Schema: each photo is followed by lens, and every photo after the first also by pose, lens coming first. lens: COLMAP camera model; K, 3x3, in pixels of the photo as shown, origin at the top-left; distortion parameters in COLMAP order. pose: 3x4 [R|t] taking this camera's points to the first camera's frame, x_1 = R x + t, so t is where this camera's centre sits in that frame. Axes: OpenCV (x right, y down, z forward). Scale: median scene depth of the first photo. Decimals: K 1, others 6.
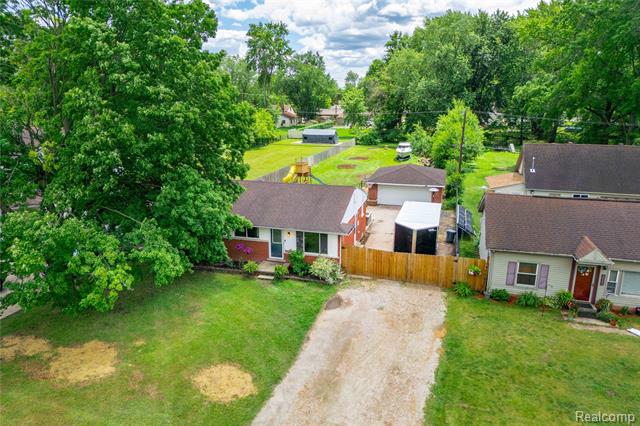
lens RADIAL K [[449.8, 0, 320.0], [0, 449.8, 213.0], [0, 0, 1]] dist [0.048150, 0.000559]
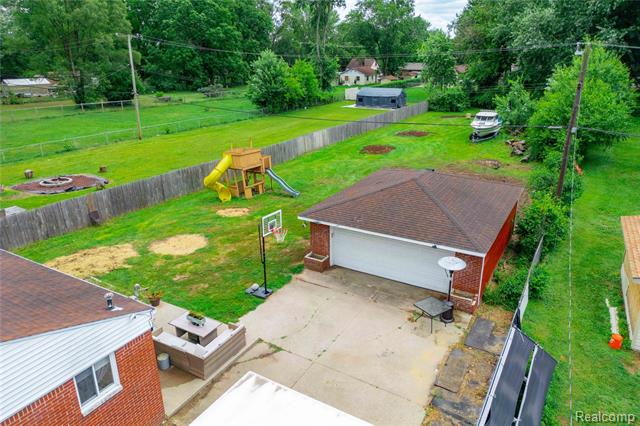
lens RADIAL K [[449.8, 0, 320.0], [0, 449.8, 213.0], [0, 0, 1]] dist [0.048150, 0.000559]
pose [[0.970047, 0.078053, -0.230038, 0.114746], [-0.057868, 0.993961, 0.093231, -0.059429], [0.235925, -0.077126, 0.968706, 0.316540]]
